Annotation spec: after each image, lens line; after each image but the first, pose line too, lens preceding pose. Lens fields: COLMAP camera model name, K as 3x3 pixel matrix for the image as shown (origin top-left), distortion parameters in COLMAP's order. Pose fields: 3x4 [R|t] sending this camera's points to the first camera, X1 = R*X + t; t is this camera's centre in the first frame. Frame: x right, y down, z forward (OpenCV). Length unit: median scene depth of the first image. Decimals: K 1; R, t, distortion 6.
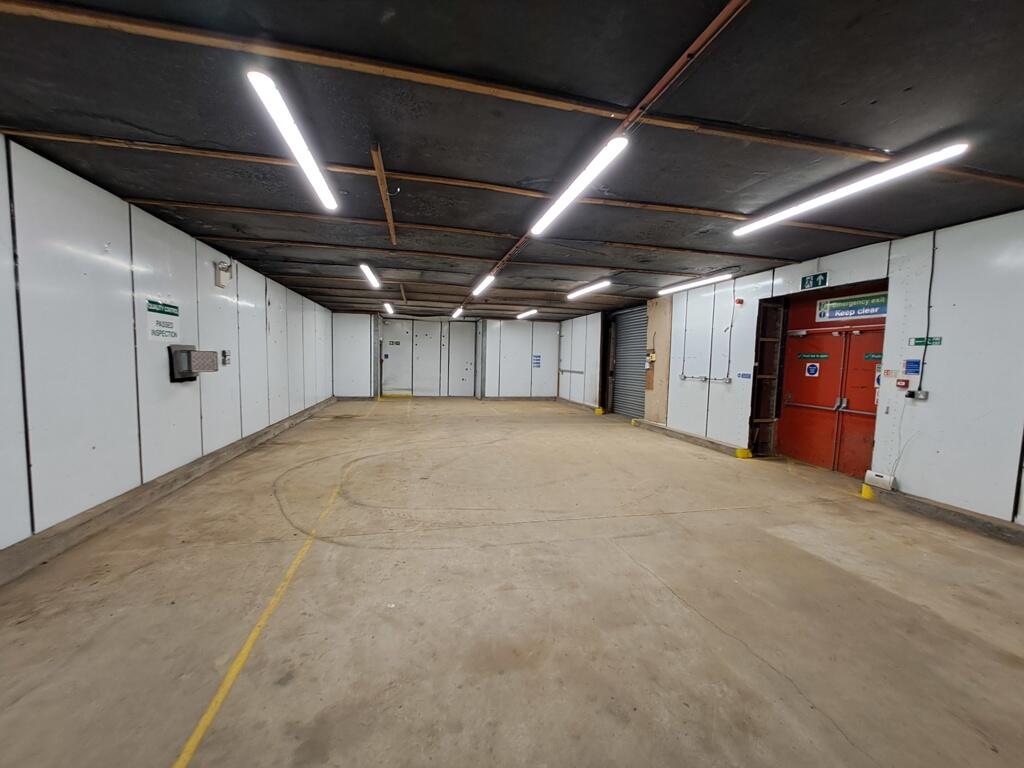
lens RADIAL K [[402.3, 0, 510.3], [0, 402.3, 388.4], [0, 0, 1]] dist [-0.000525, 0.000360]
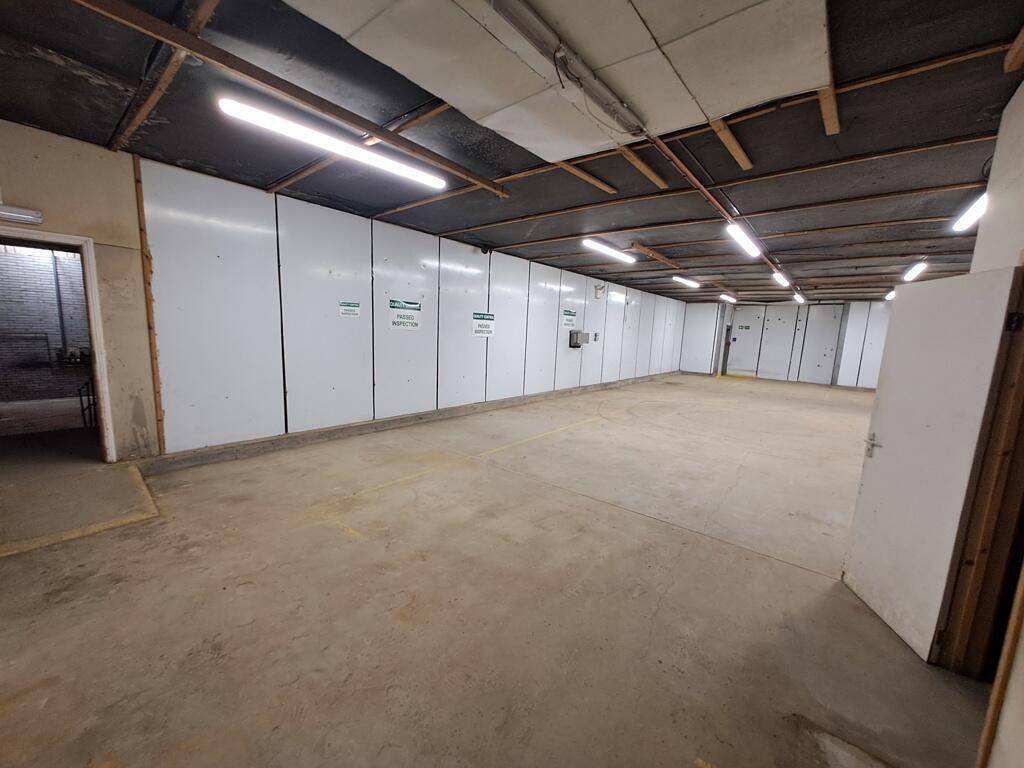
lens RADIAL K [[402.3, 0, 502.7], [0, 402.3, 388.2], [0, 0, 1]] dist [-0.000525, 0.000360]
pose [[0.596300, 0.116476, -0.794267, 0.455173], [-0.084540, 0.993027, 0.082155, 0.036391], [0.798298, 0.018159, 0.601989, -0.384988]]
